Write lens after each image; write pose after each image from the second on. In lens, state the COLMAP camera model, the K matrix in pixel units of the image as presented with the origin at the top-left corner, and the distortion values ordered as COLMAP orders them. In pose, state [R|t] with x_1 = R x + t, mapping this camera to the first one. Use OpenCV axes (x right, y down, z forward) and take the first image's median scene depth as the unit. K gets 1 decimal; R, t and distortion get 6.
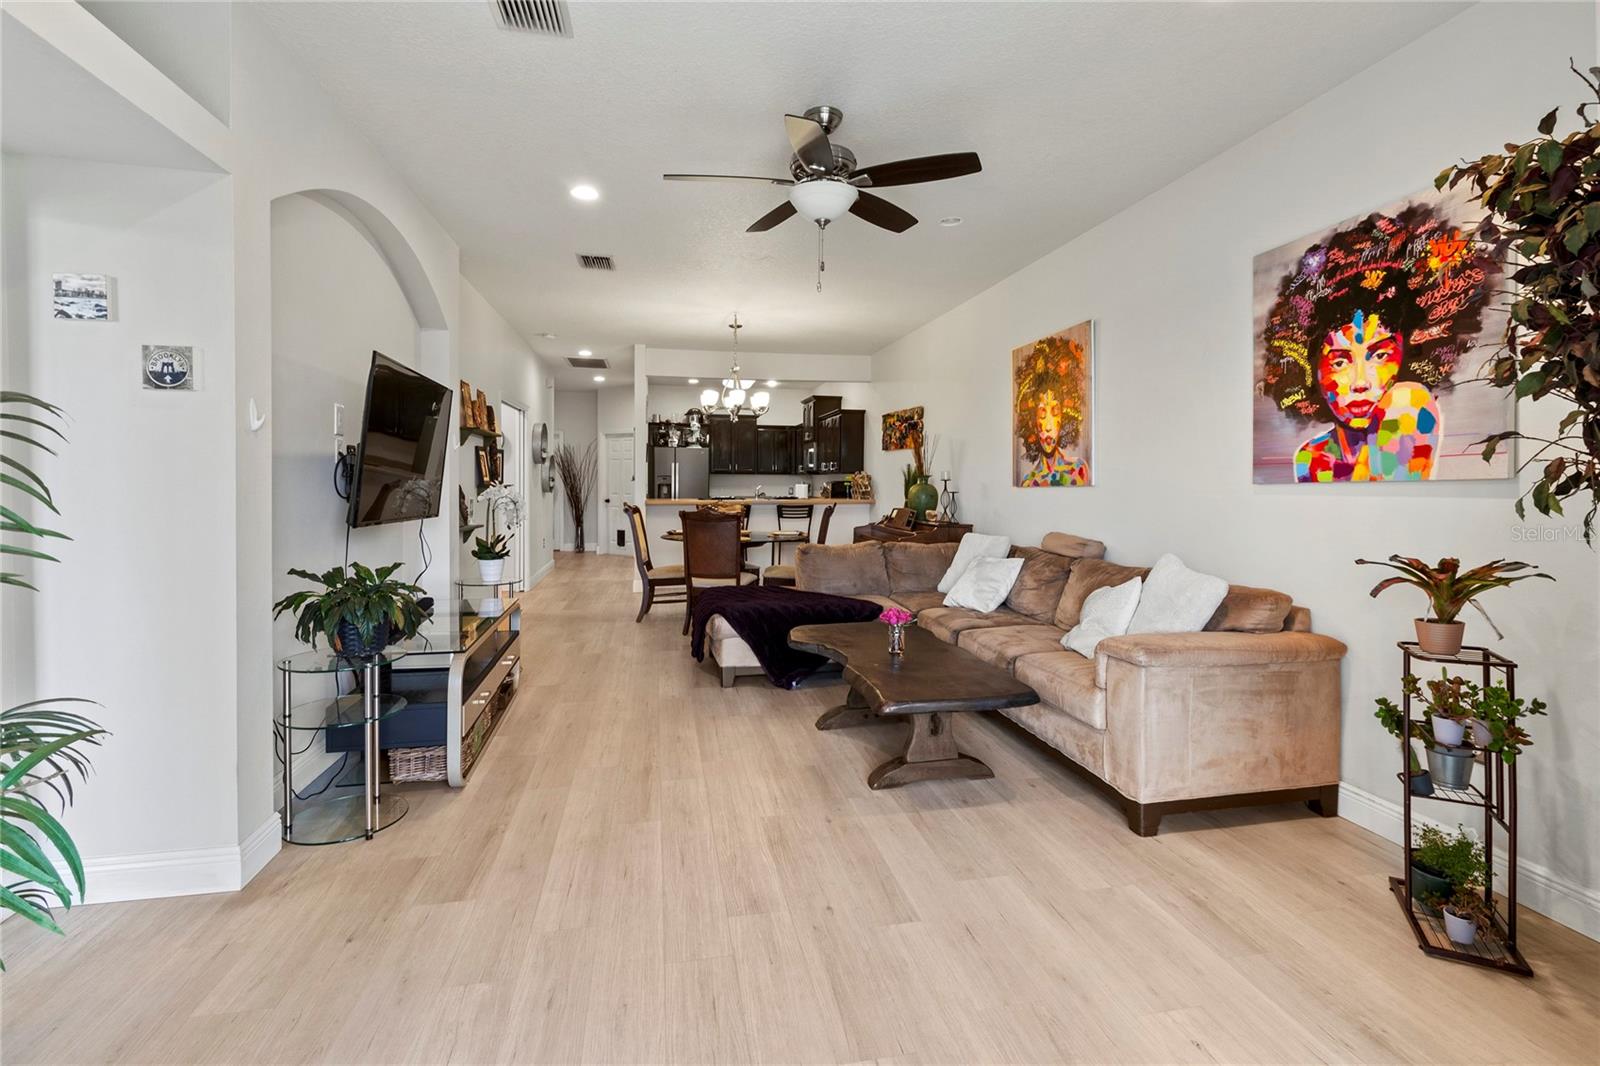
lens RADIAL K [[765.4, 0, 782.0], [0, 765.4, 494.6], [0, 0, 1]] dist [0.003313, 0.001331]
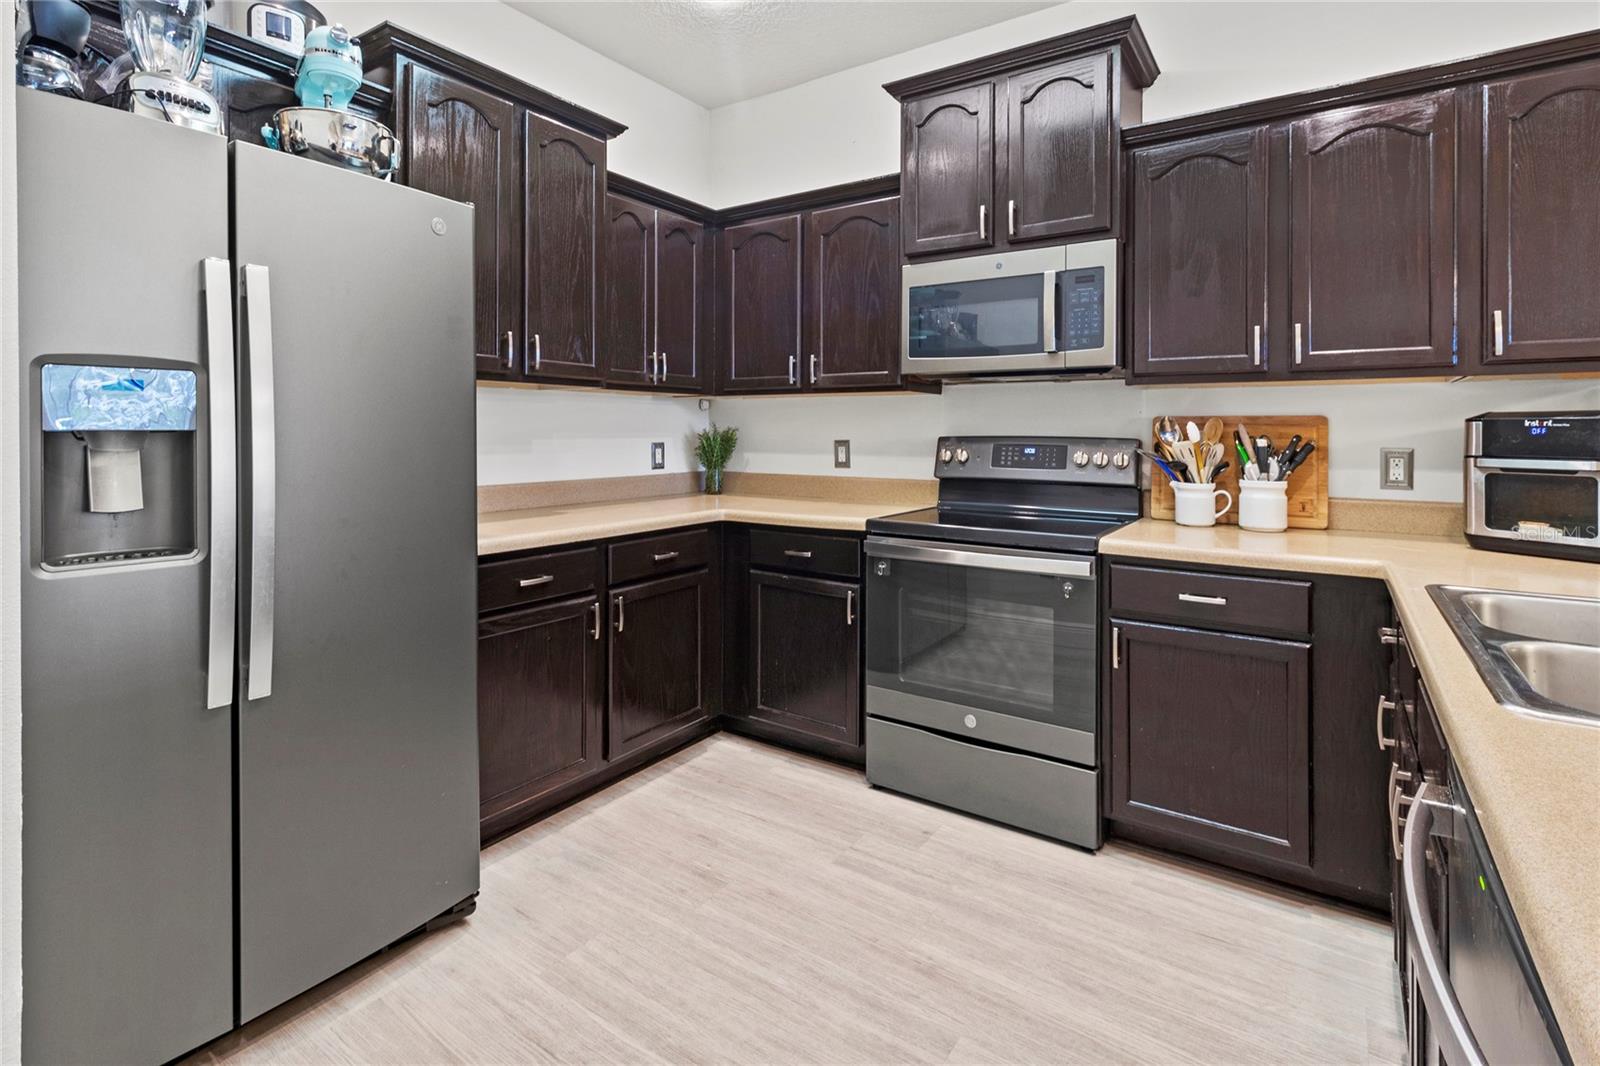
lens RADIAL K [[765.4, 0, 803.0], [0, 765.4, 431.7], [0, 0, 1]] dist [0.003313, 0.001331]
pose [[0.684794, -0.005493, 0.728716, -0.591565], [0.014720, 0.999872, -0.006296, -0.041051], [-0.728588, 0.015038, 0.684787, 2.981994]]
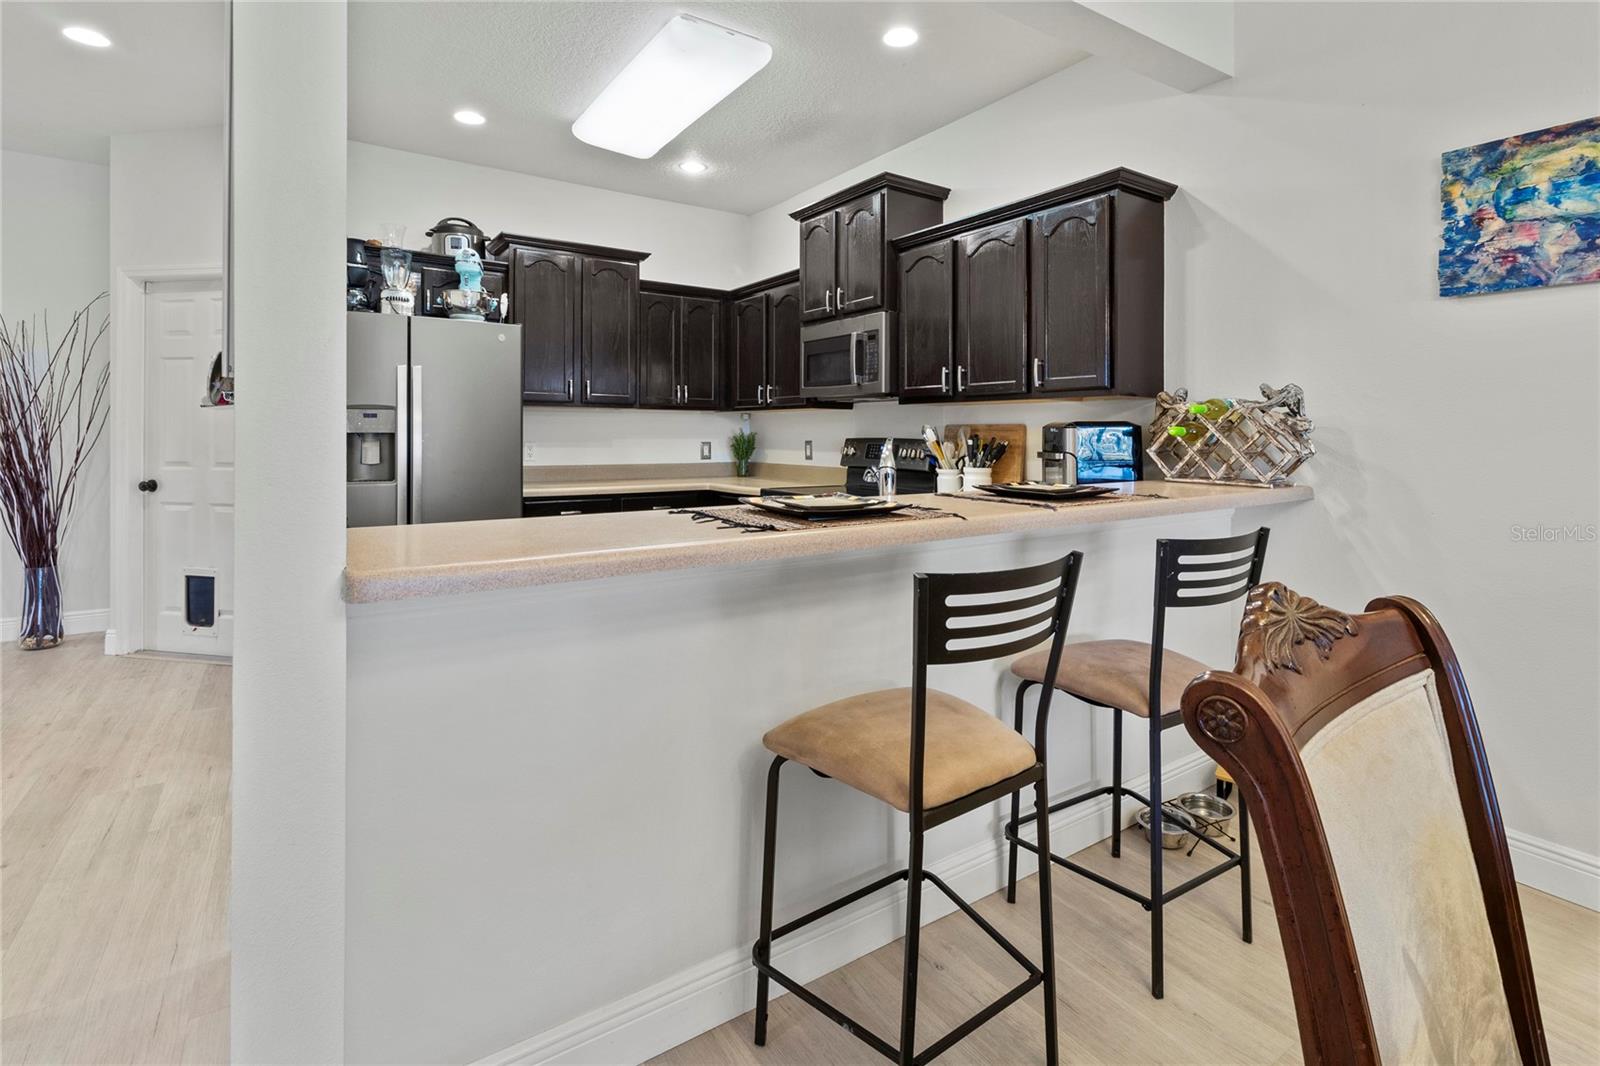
lens RADIAL K [[765.4, 0, 817.9], [0, 765.4, 431.1], [0, 0, 1]] dist [0.003313, 0.001331]
pose [[0.905161, -0.000753, 0.425068, -0.428569], [0.008951, 0.999810, -0.017290, -0.028077], [-0.424974, 0.019455, 0.904996, 2.278276]]
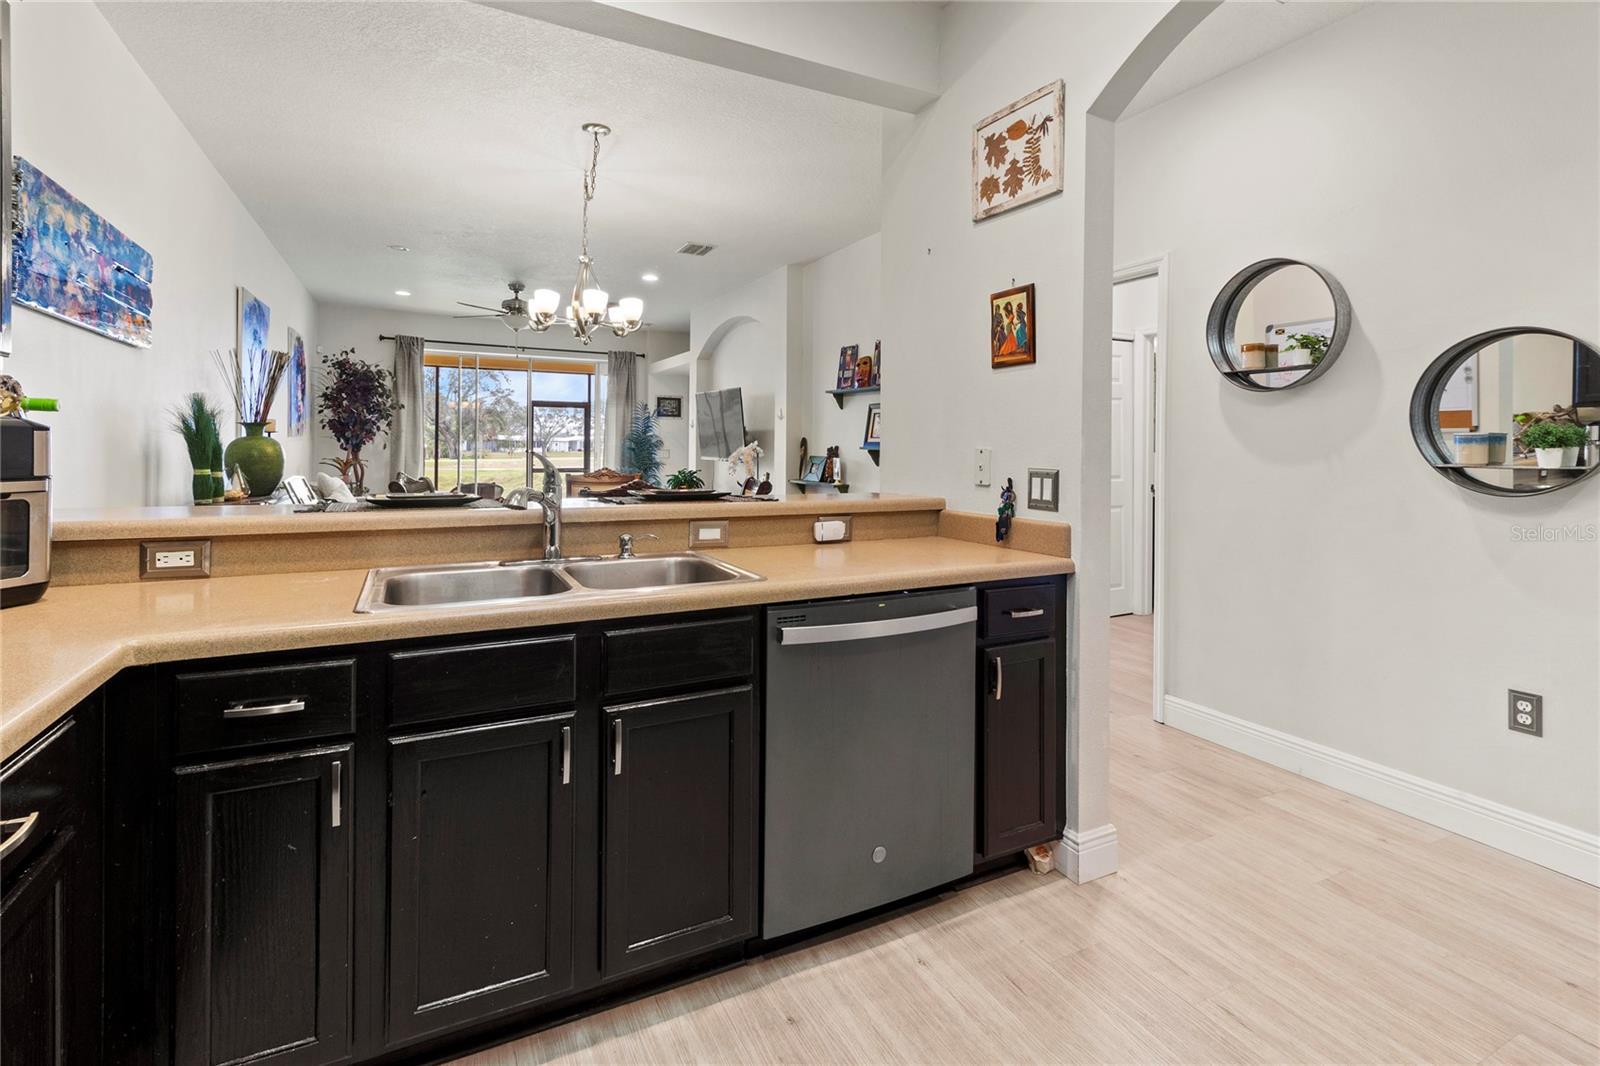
lens RADIAL K [[765.4, 0, 815.7], [0, 765.4, 454.2], [0, 0, 1]] dist [0.003313, 0.001331]
pose [[-0.952290, -0.009706, -0.305039, -0.108627], [-0.018494, 0.999493, 0.025934, -0.048539], [0.304633, 0.030338, -0.951987, 3.502451]]
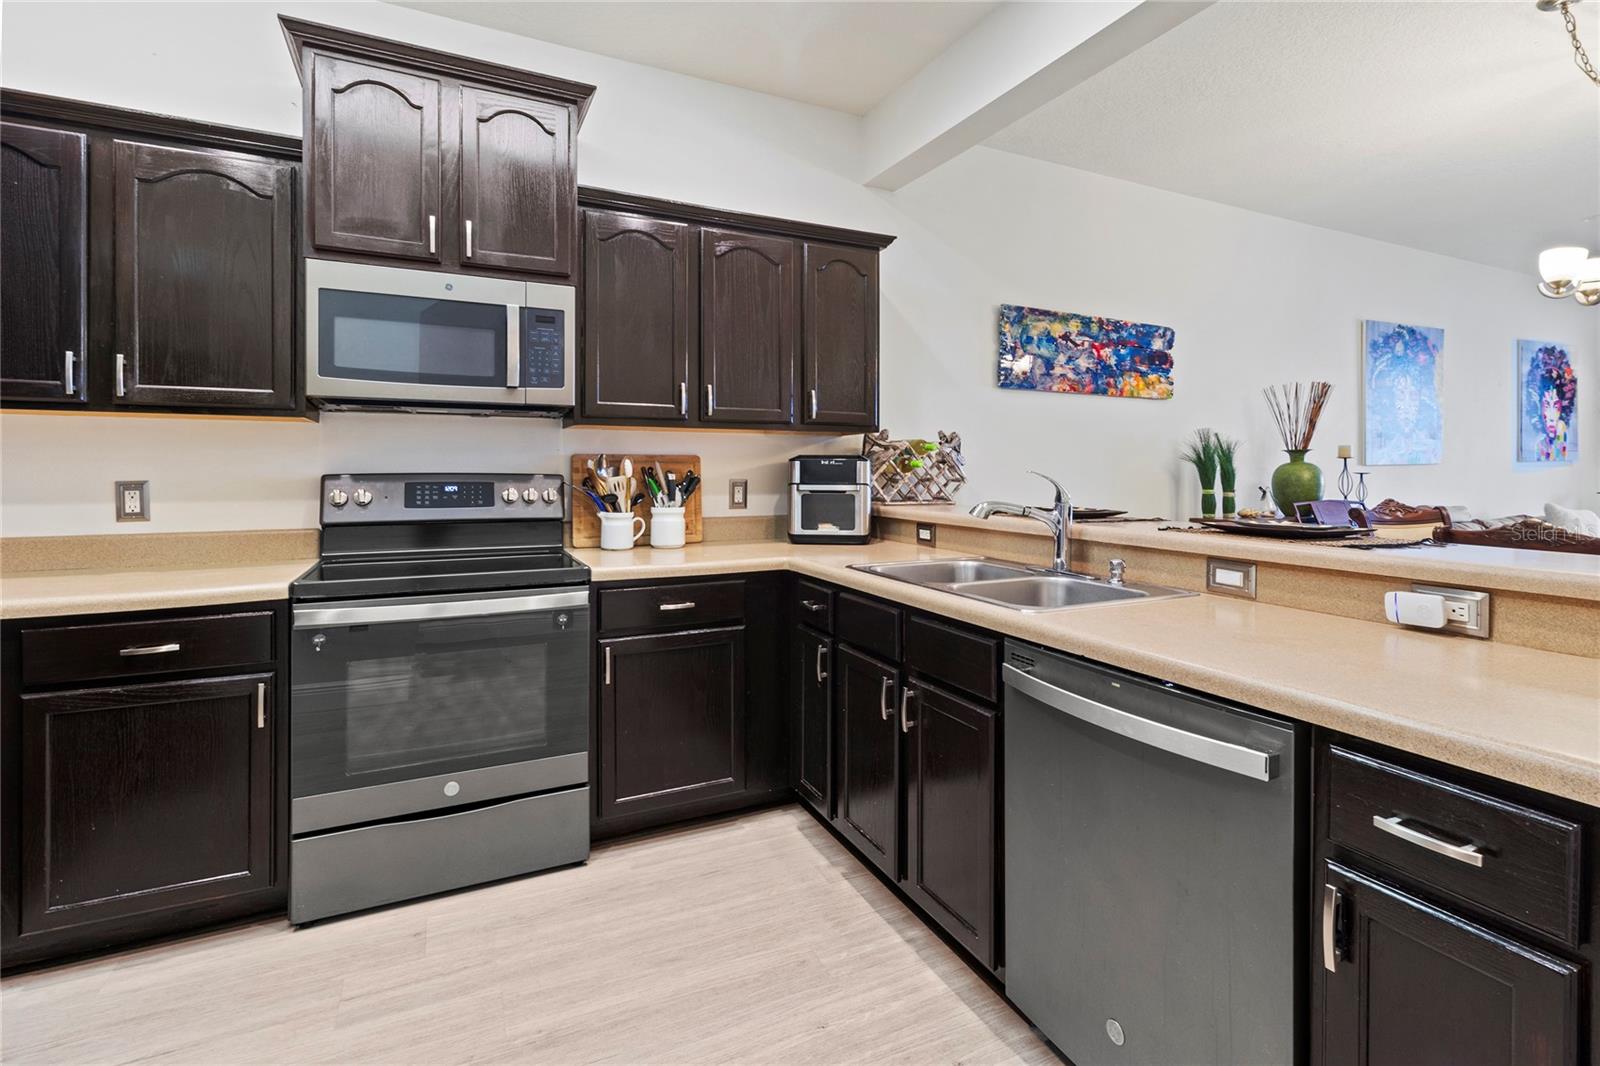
lens RADIAL K [[765.4, 0, 823.7], [0, 765.4, 470.2], [0, 0, 1]] dist [0.003313, 0.001331]
pose [[-0.299202, -0.009047, 0.954147, -0.673720], [0.014442, 0.999798, 0.014008, -0.046045], [-0.954081, 0.017971, -0.299011, 3.254218]]
